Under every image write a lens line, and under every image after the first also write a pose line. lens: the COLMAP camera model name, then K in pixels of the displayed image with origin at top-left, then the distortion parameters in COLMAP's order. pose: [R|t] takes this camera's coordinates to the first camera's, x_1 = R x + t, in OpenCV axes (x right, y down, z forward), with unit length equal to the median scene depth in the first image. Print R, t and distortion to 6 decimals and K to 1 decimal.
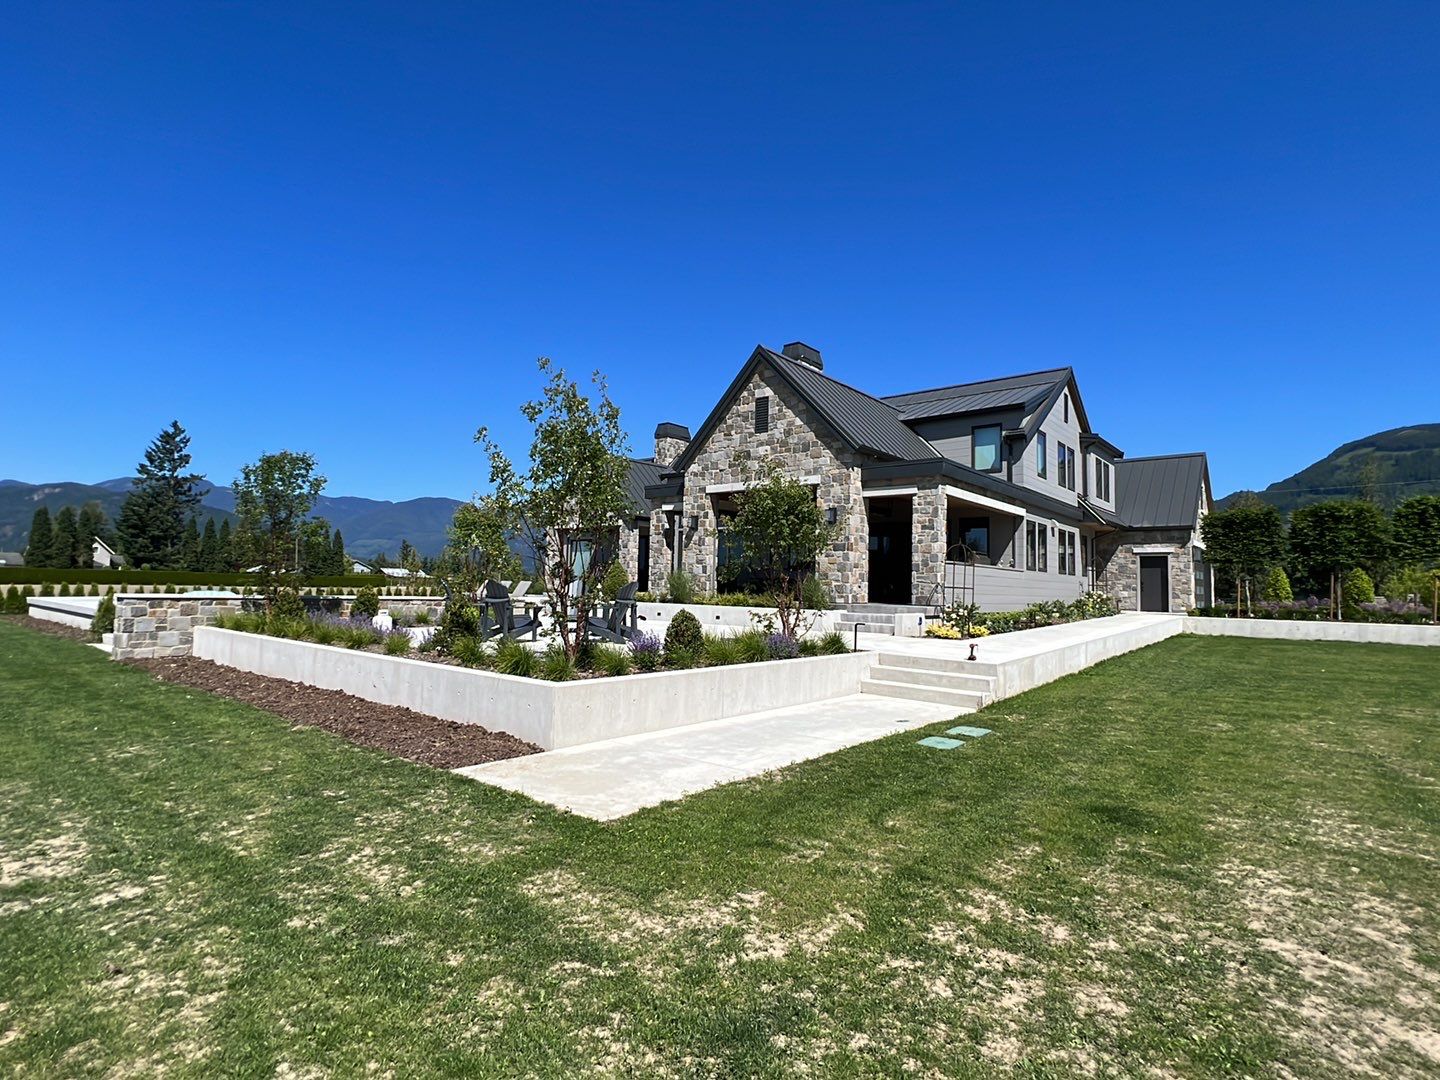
lens RADIAL K [[735.9, 0, 721.2], [0, 735.9, 539.2], [0, 0, 1]] dist [-0.002501, 0.001291]
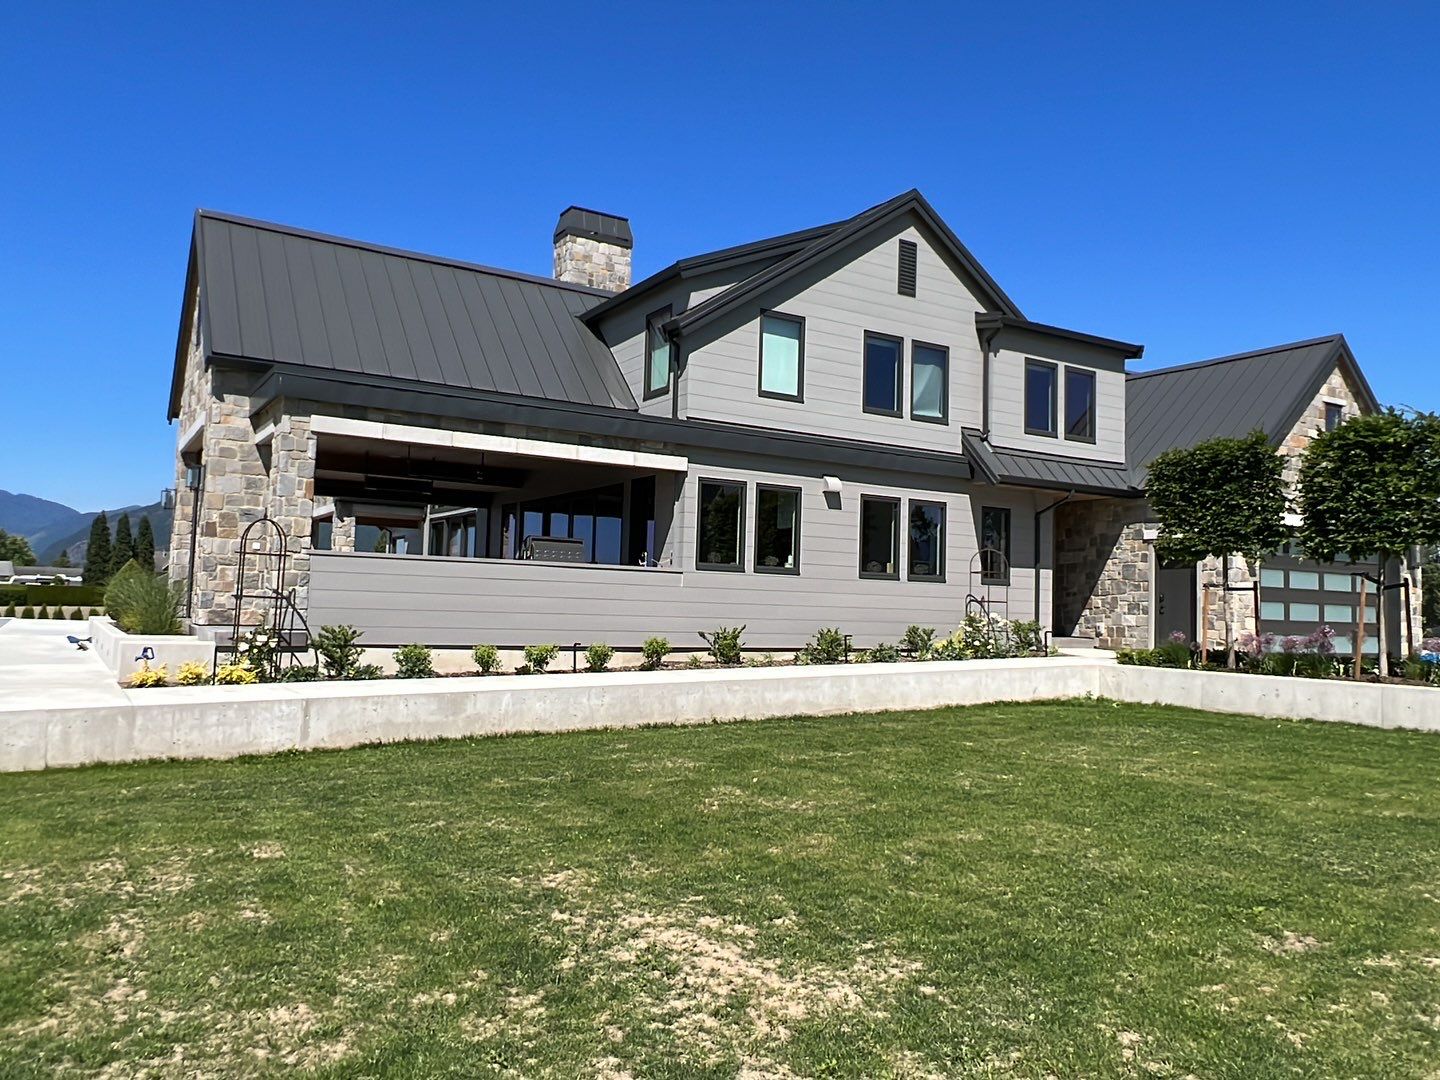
lens RADIAL K [[1079.3, 0, 722.5], [0, 1079.3, 539.3], [0, 0, 1]] dist [0.002984, -0.010212]
pose [[0.947286, -0.017927, -0.319887, 0.701808], [0.016666, 0.999839, -0.006679, 0.024708], [0.319955, 0.000996, 0.947432, 0.261763]]
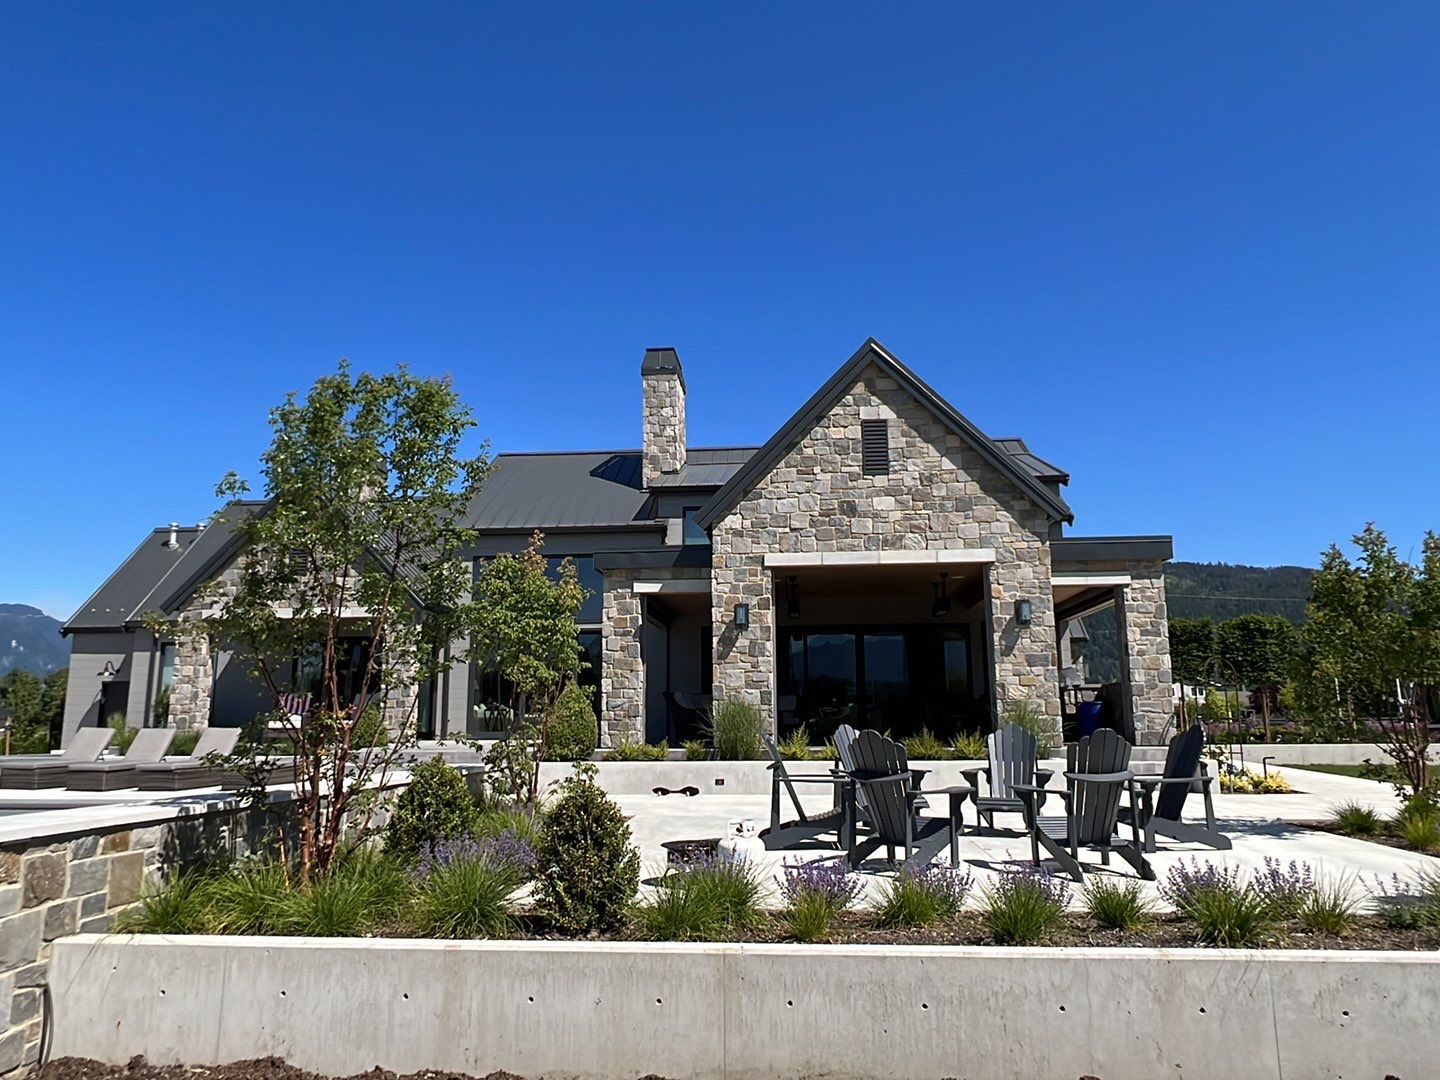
lens RADIAL K [[989.3, 0, 721.2], [0, 989.3, 538.7], [0, 0, 1]] dist [-0.001247, -0.000086]
pose [[0.821333, 0.075497, 0.565432, -0.499322], [-0.011930, 0.993260, -0.115291, 0.007118], [-0.570325, 0.087946, 0.816698, 0.374500]]
